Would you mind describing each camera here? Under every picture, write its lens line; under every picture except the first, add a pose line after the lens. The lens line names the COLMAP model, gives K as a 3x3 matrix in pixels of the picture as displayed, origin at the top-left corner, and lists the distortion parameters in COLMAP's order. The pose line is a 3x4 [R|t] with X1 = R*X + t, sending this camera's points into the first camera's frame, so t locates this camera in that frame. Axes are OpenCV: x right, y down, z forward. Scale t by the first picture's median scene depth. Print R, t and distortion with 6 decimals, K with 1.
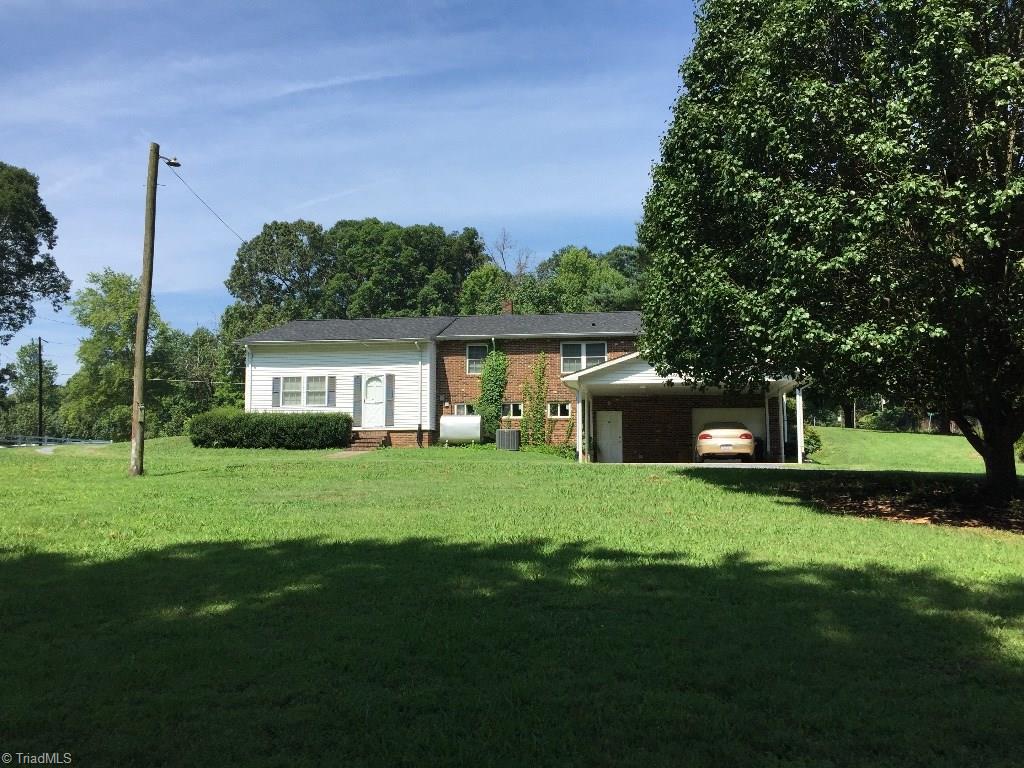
lens RADIAL K [[876.6, 0, 515.0], [0, 876.6, 380.8], [0, 0, 1]] dist [0.005720, -0.008956]
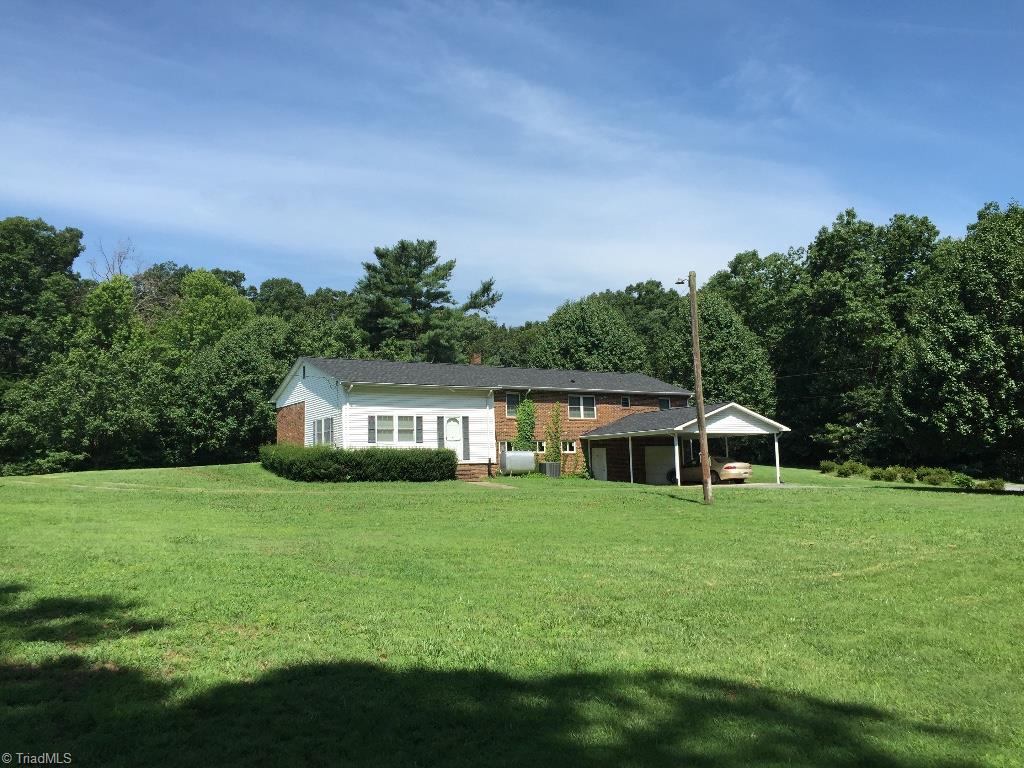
lens RADIAL K [[876.6, 0, 515.0], [0, 876.6, 380.8], [0, 0, 1]] dist [0.005720, -0.008956]
pose [[0.754045, 0.051241, 0.654821, -0.868507], [-0.039279, 0.998686, -0.032918, -0.018756], [-0.655647, -0.000899, 0.755067, 0.060705]]
